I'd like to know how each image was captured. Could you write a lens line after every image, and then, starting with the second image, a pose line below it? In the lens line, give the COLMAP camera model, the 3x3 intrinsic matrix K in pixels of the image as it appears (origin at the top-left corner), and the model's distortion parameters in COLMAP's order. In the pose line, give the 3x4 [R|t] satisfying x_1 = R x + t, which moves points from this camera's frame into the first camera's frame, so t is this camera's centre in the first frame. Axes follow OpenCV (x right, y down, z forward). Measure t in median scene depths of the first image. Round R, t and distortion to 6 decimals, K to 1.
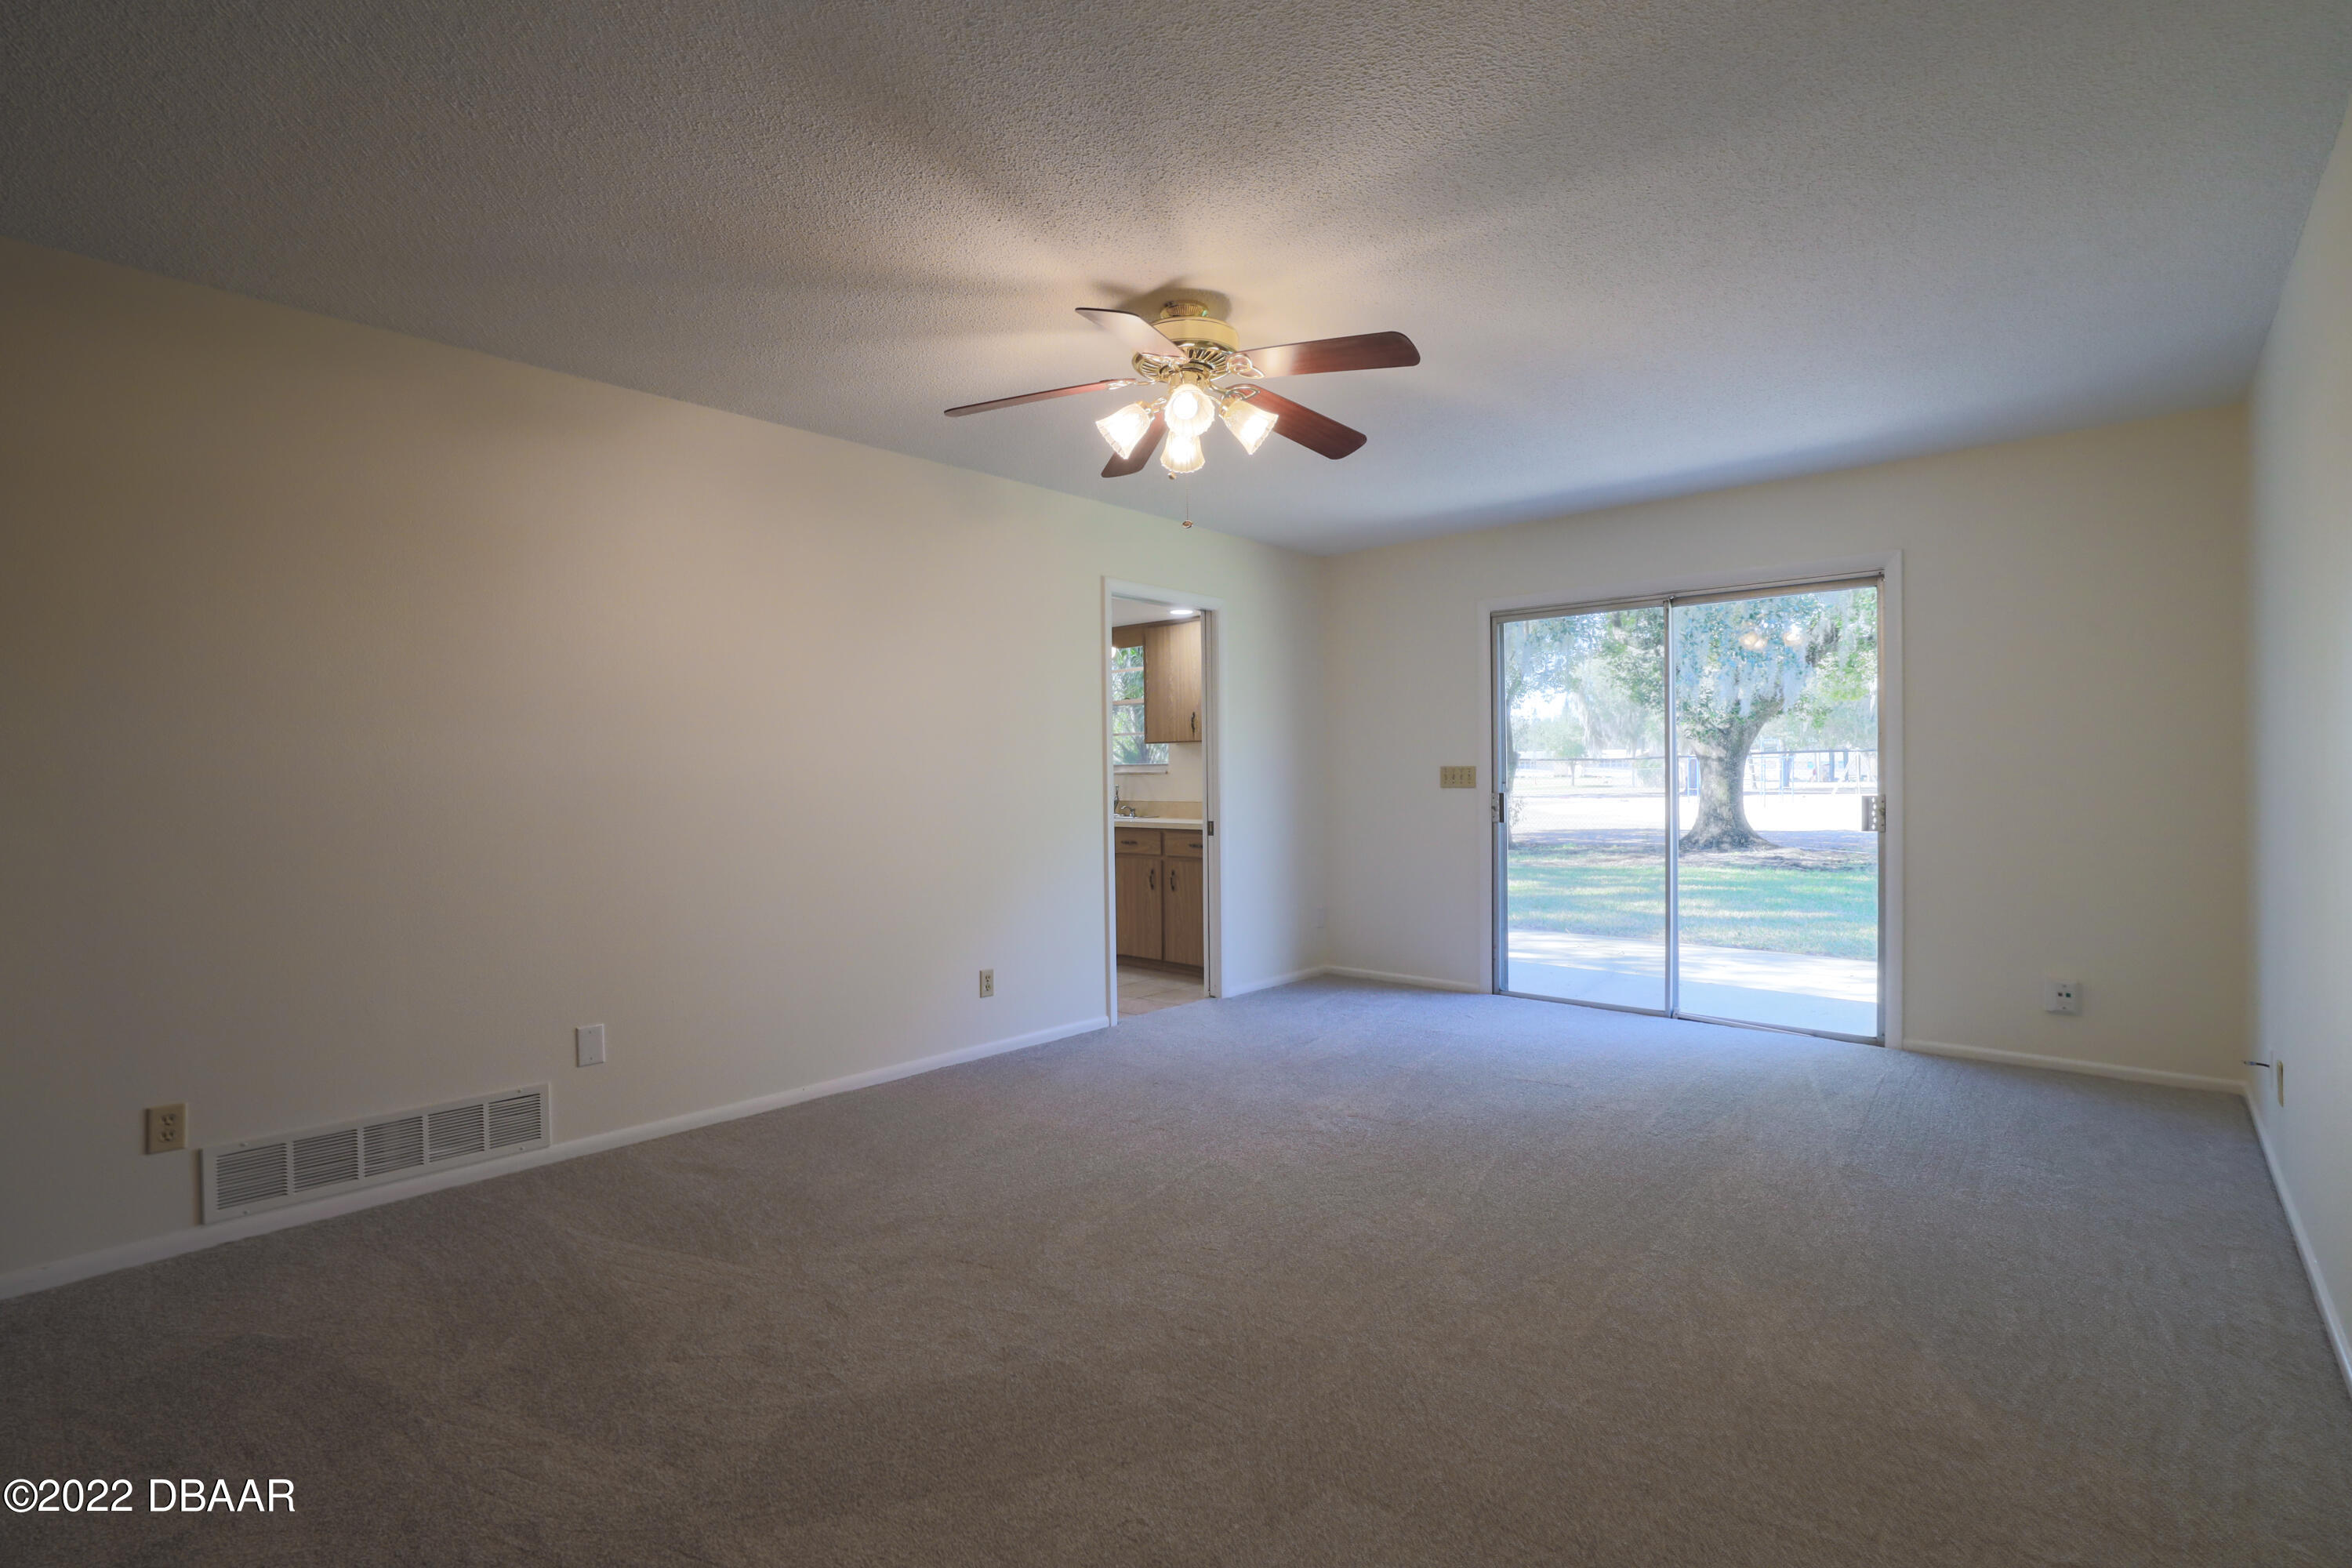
lens RADIAL K [[1030.1, 0, 1179.6], [0, 1030.1, 777.8], [0, 0, 1]] dist [-0.001605, 0.000241]
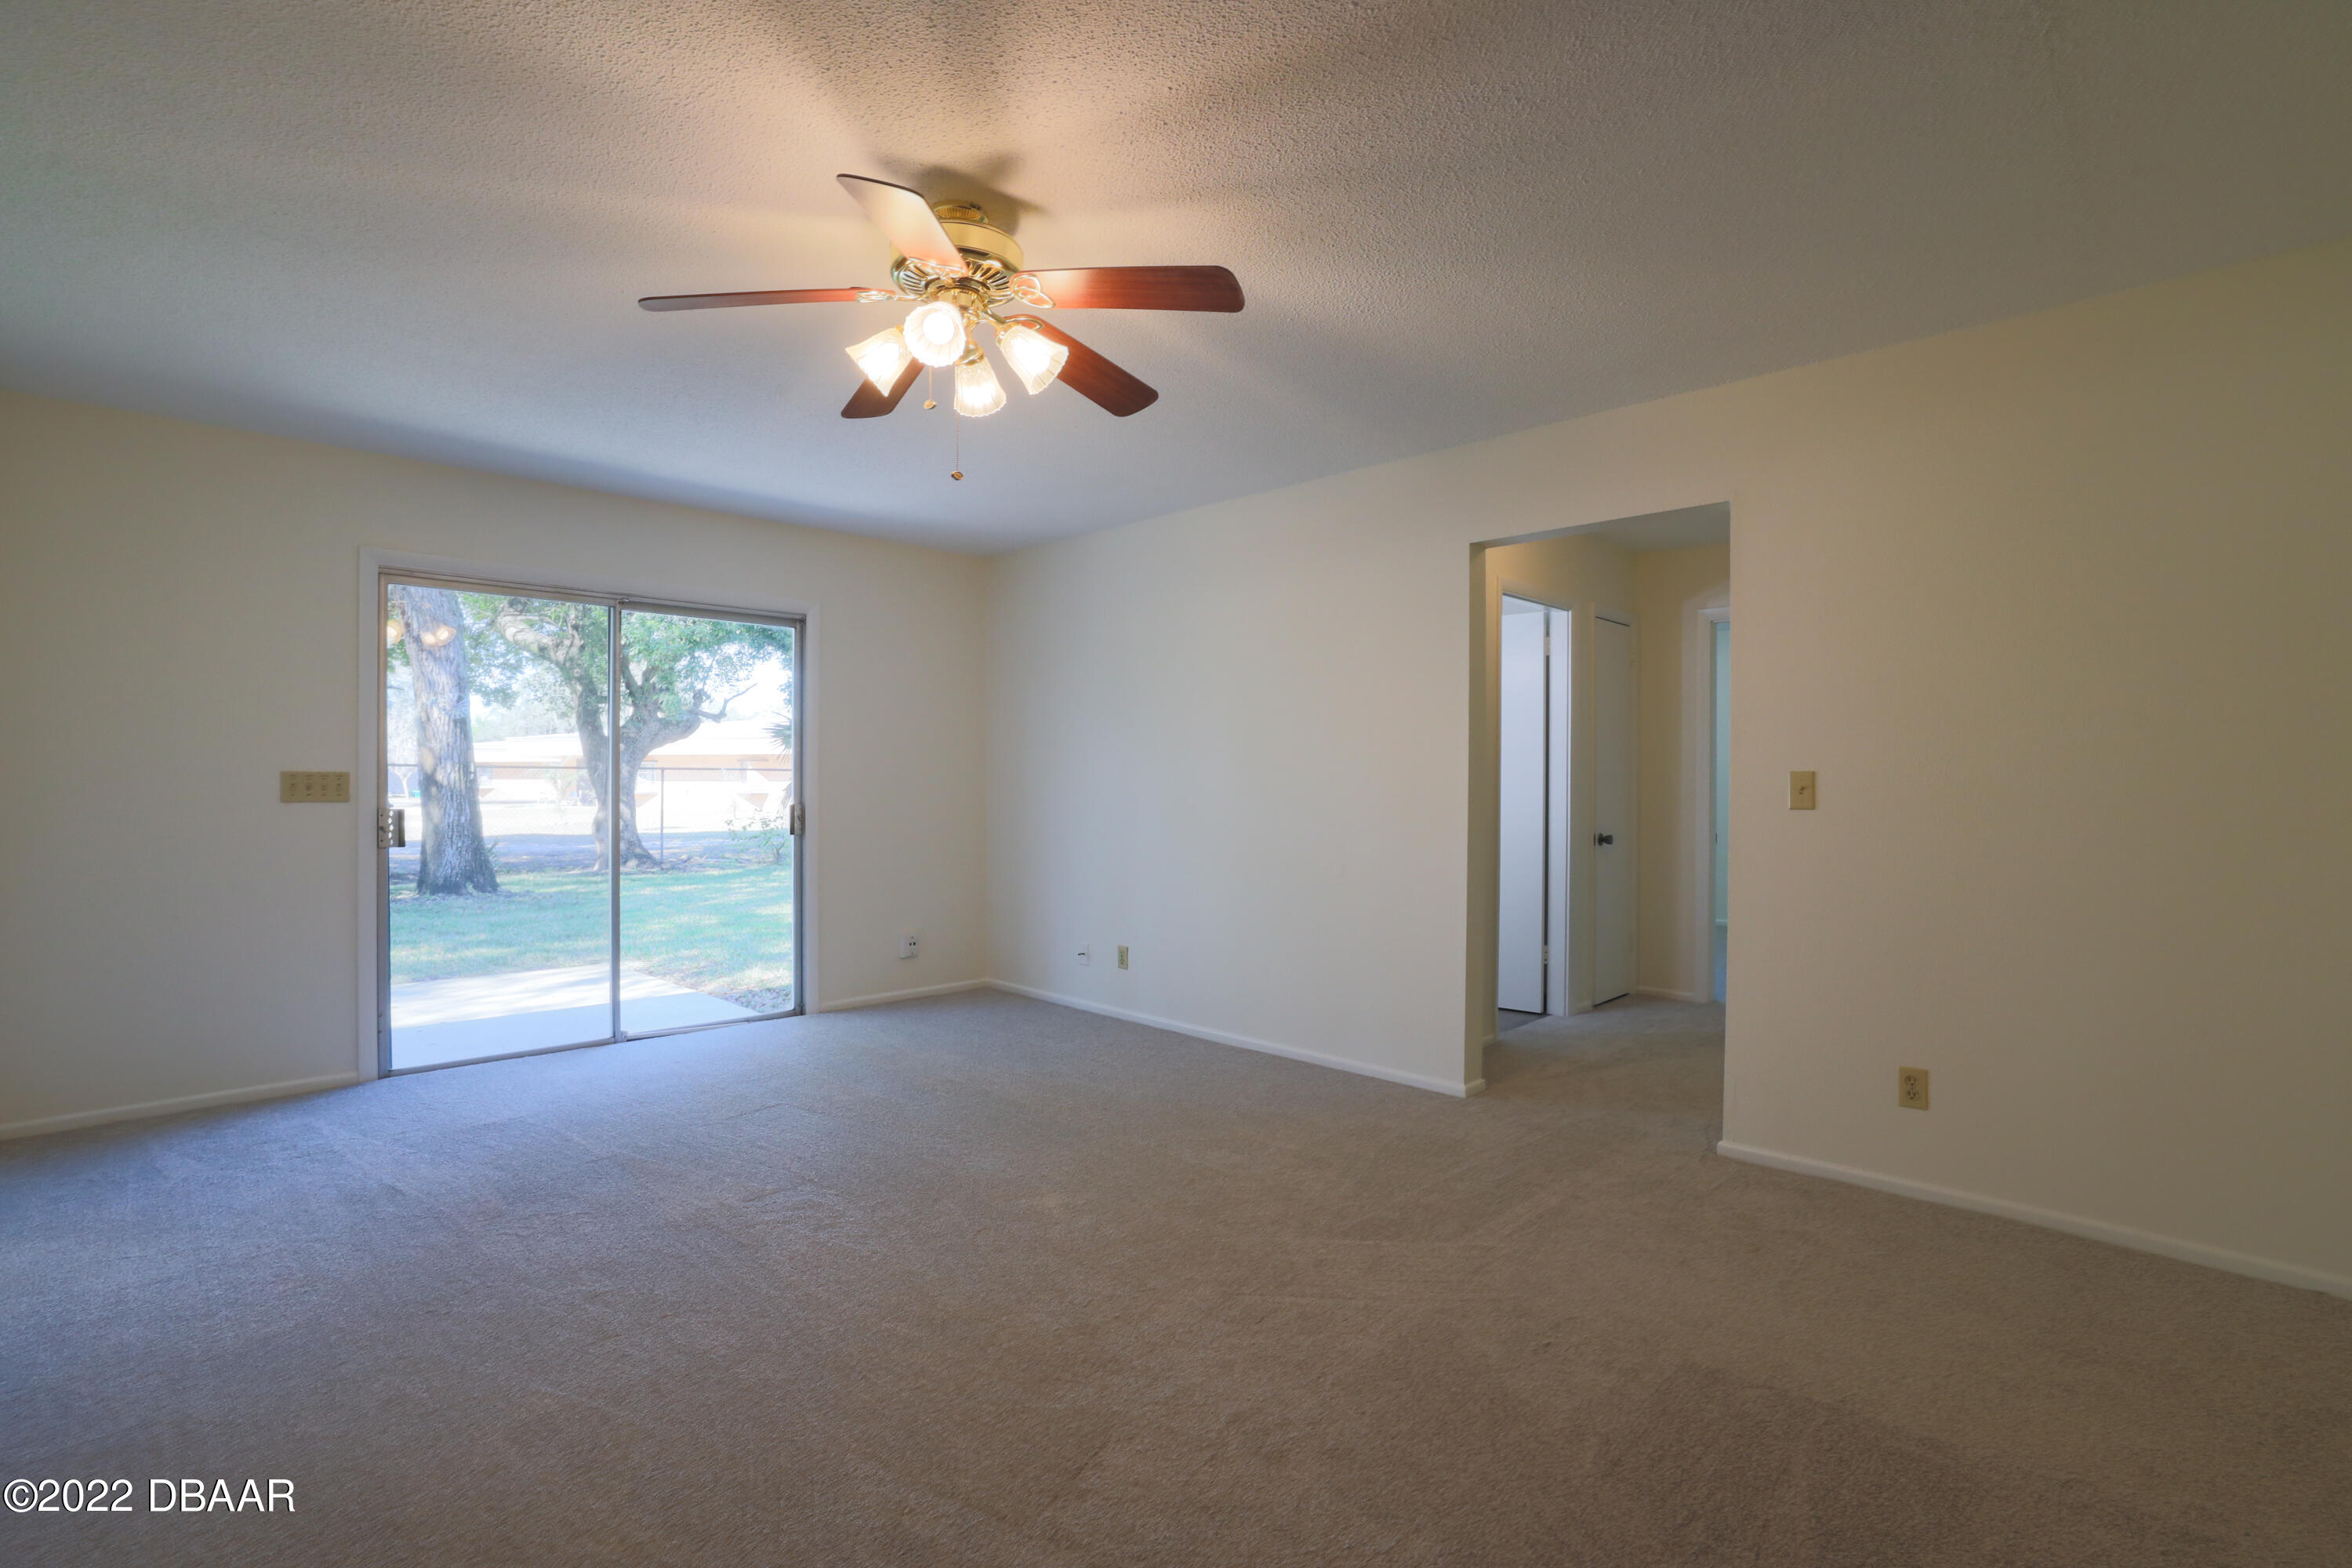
lens RADIAL K [[1030.1, 0, 1179.6], [0, 1030.1, 777.8], [0, 0, 1]] dist [-0.001605, 0.000241]
pose [[0.124897, 0.014845, 0.992059, -0.398949], [-0.000387, 0.999889, -0.014913, 0.003834], [-0.992170, 0.001479, 0.124889, 0.369075]]
